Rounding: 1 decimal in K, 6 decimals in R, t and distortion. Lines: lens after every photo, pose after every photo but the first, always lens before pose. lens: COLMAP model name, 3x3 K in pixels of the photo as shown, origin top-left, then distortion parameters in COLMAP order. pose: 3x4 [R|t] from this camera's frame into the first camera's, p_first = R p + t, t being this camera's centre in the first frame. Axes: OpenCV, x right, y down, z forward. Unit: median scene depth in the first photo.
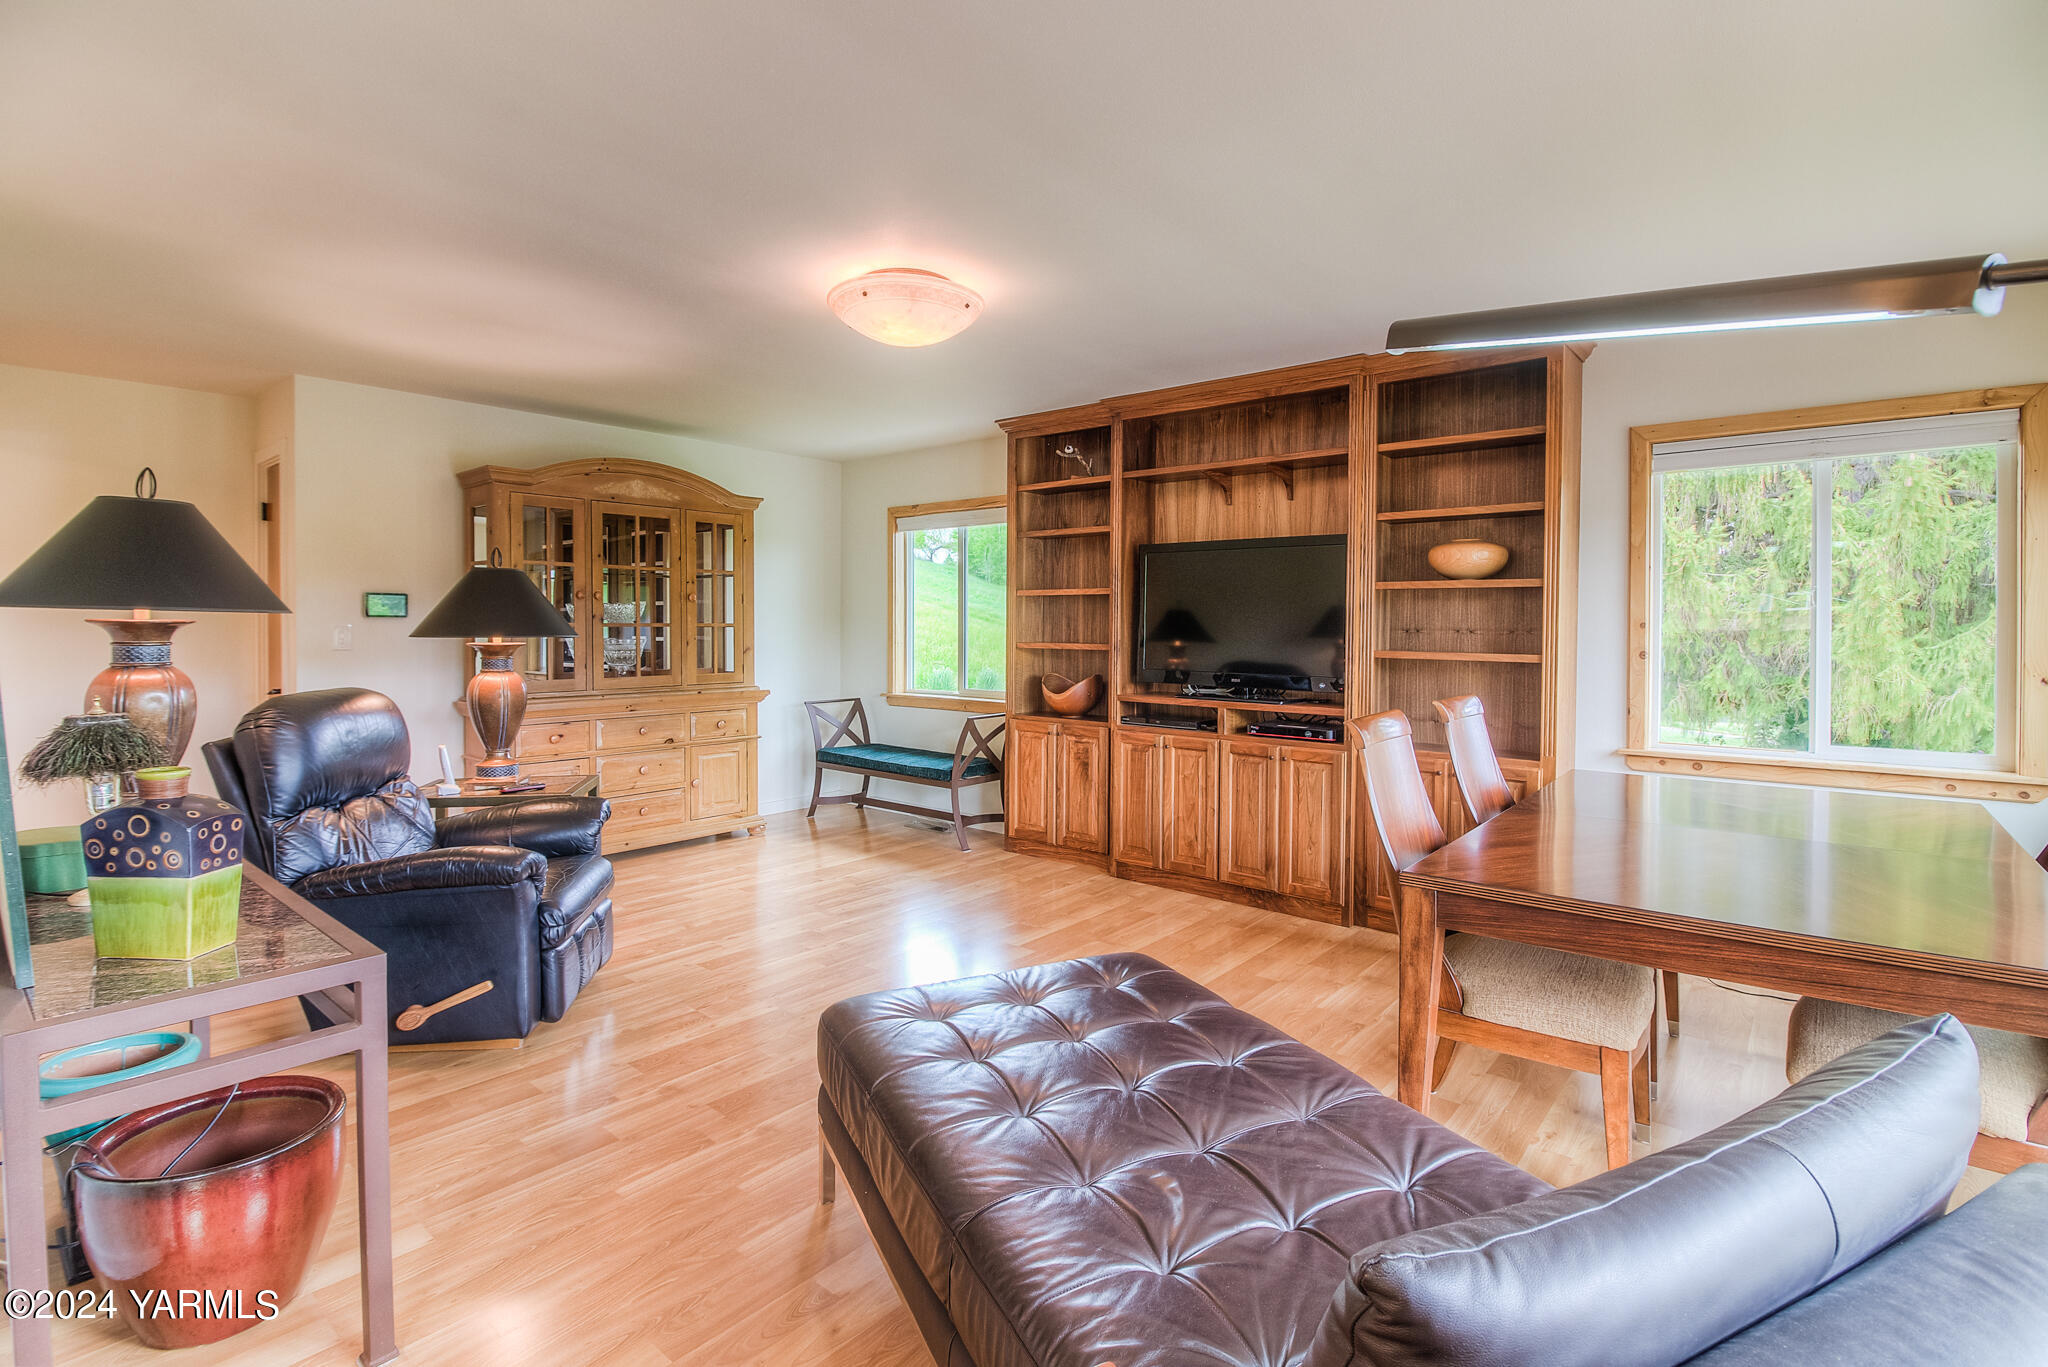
lens RADIAL K [[956.3, 0, 1030.3], [0, 956.3, 640.5], [0, 0, 1]] dist [0.001080, 0.000026]
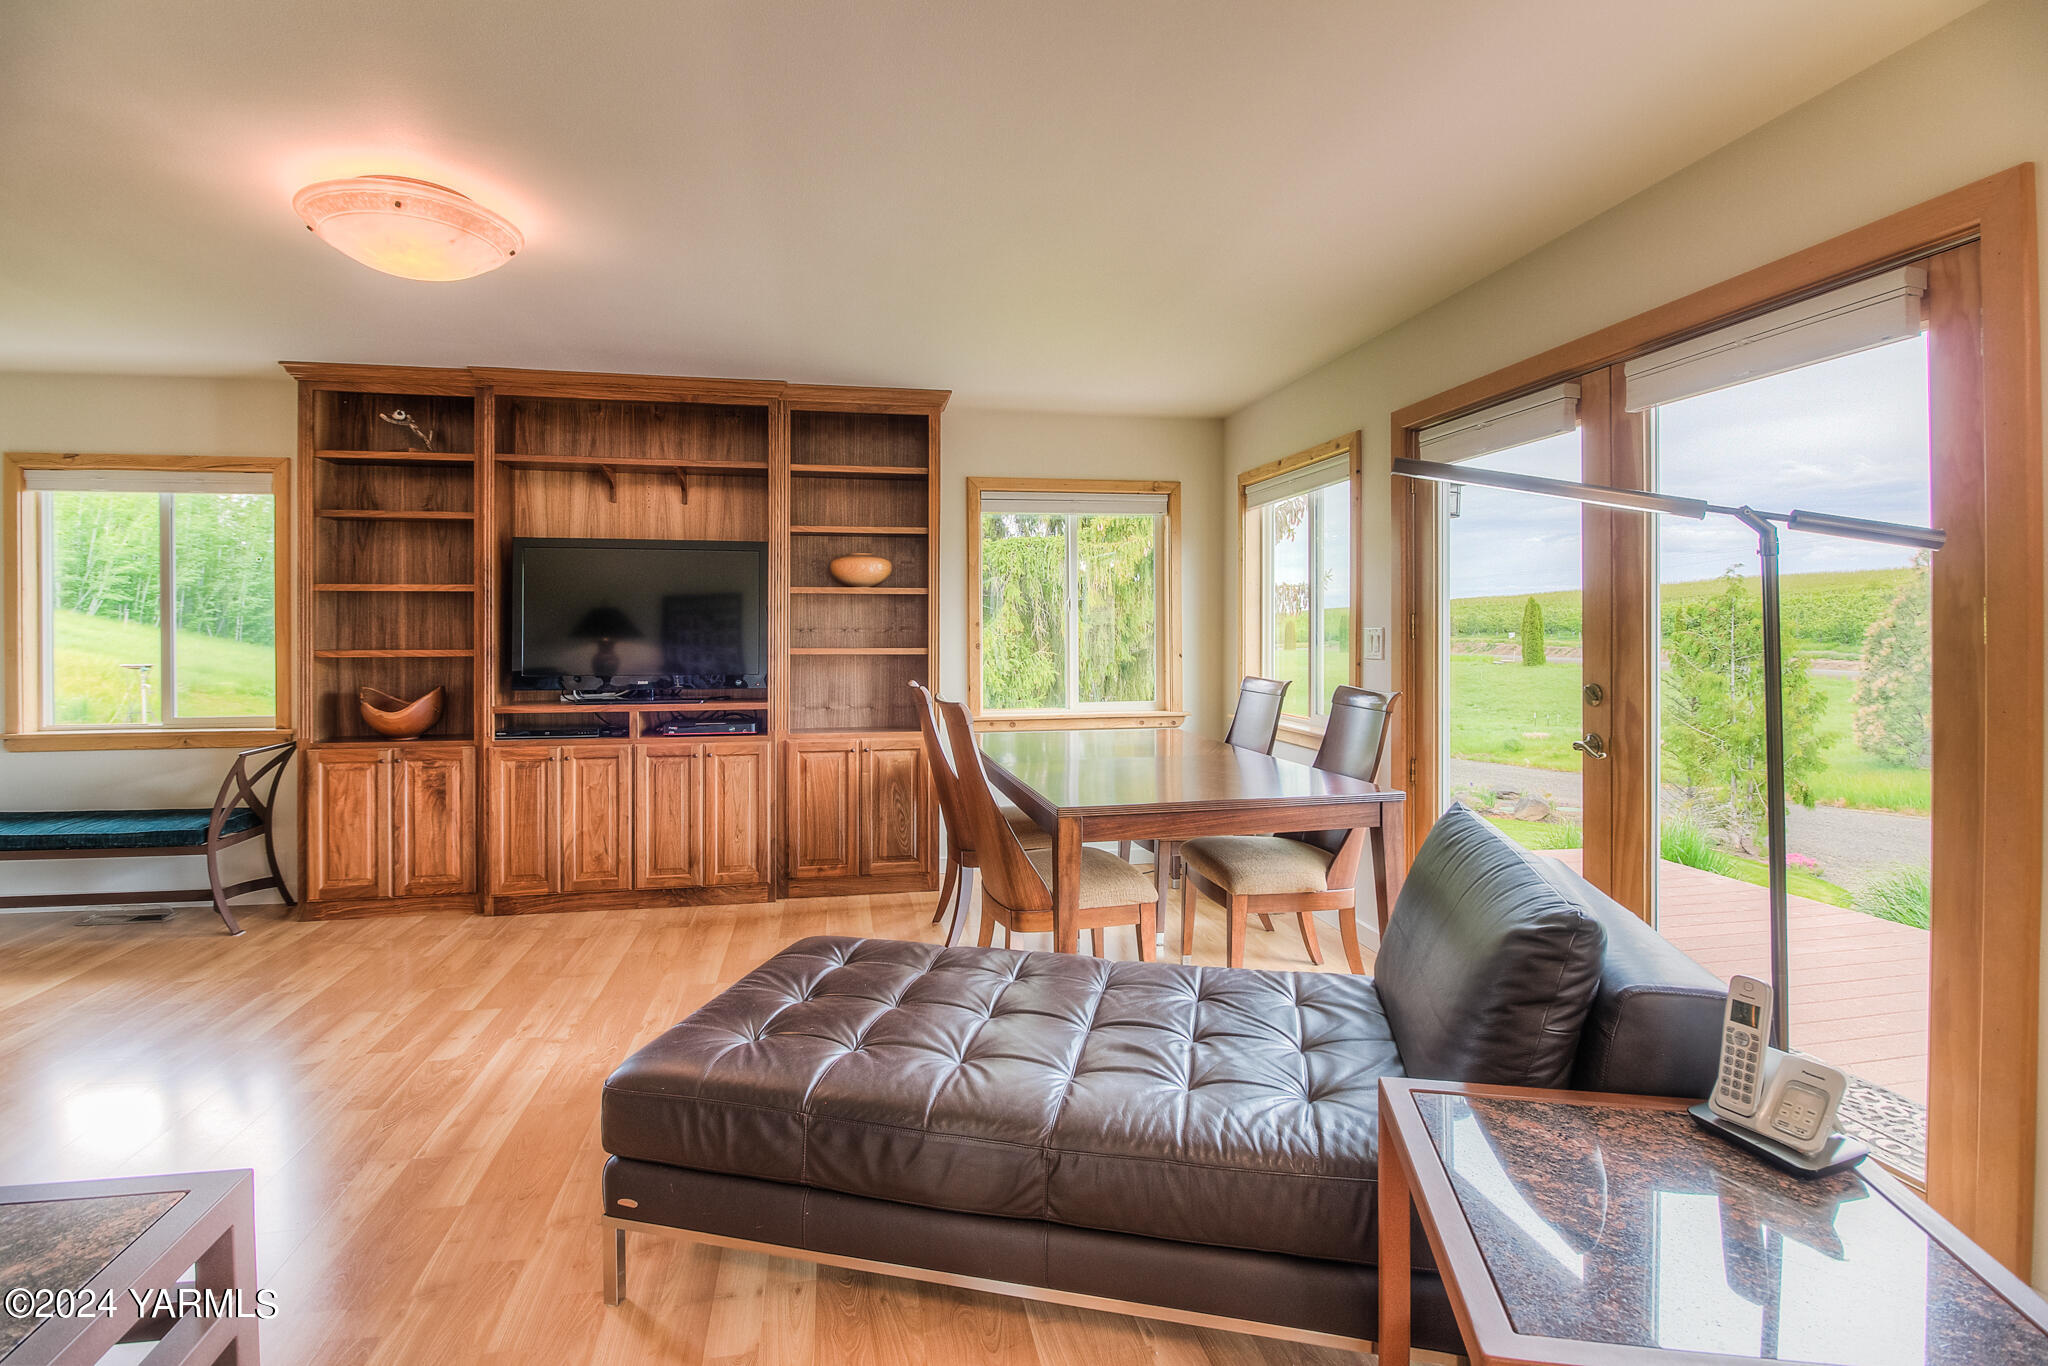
lens RADIAL K [[952.6, 0, 1023.9], [0, 952.6, 629.2], [0, 0, 1]] dist [-0.014118, -0.000161]
pose [[0.633169, -0.008014, 0.773972, -0.280492], [0.018614, 0.999815, -0.004875, -0.000915], [-0.773789, 0.017493, 0.633201, 0.075181]]
